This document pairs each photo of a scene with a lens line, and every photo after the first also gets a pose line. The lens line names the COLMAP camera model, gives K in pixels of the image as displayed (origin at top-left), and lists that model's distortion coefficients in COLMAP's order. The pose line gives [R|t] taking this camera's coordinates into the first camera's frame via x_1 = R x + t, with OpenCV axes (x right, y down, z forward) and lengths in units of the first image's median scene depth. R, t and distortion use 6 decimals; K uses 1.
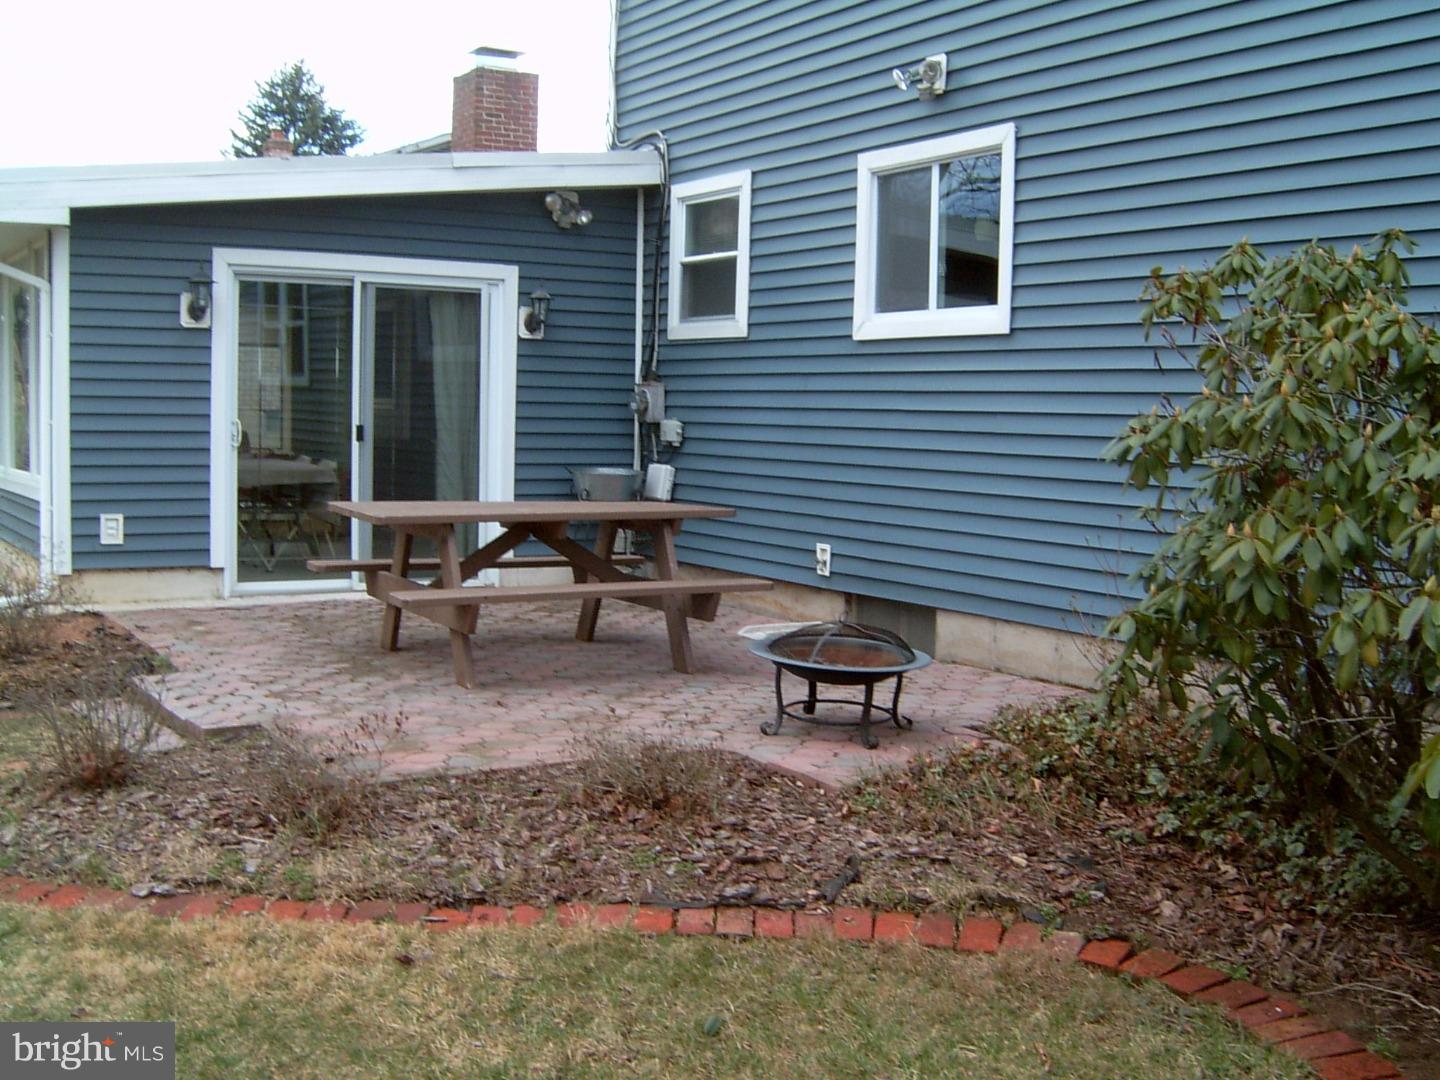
lens RADIAL K [[1681.8, 0, 716.6], [0, 1681.8, 536.6], [0, 0, 1]] dist [-0.117353, 0.000000]
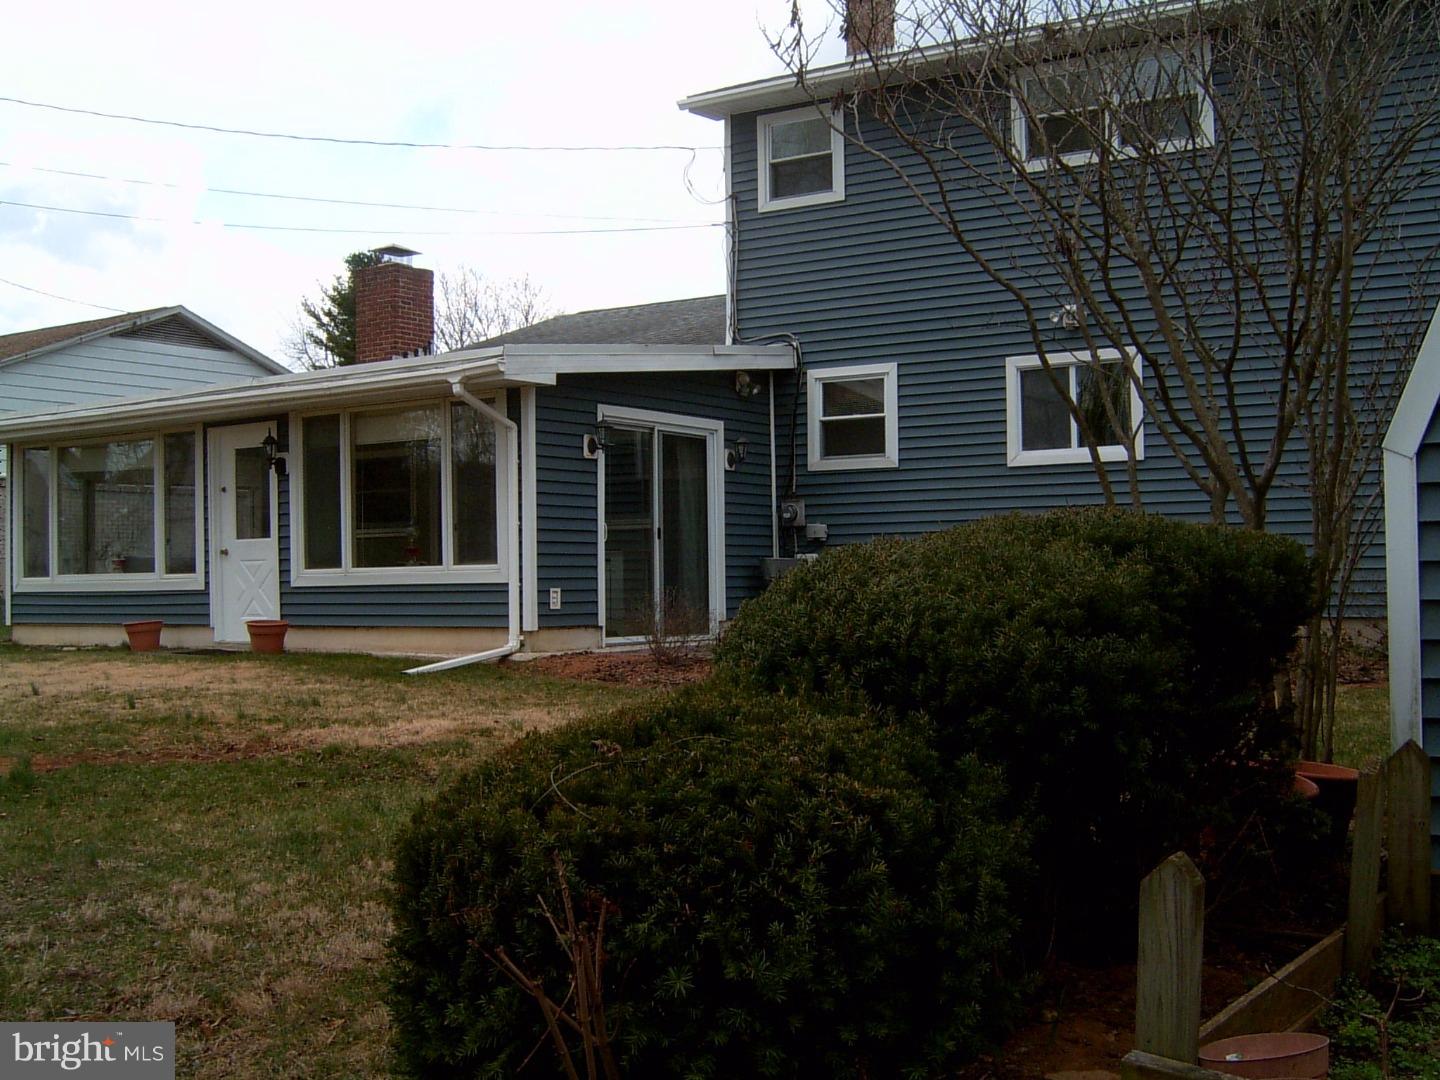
lens RADIAL K [[1681.8, 0, 724.3], [0, 1681.8, 542.9], [0, 0, 1]] dist [-0.117353, 0.000000]
pose [[0.896810, -0.019831, 0.441970, -0.787784], [0.062432, 0.994671, -0.082051, 0.067962], [-0.437988, 0.101178, 0.893269, -0.318164]]
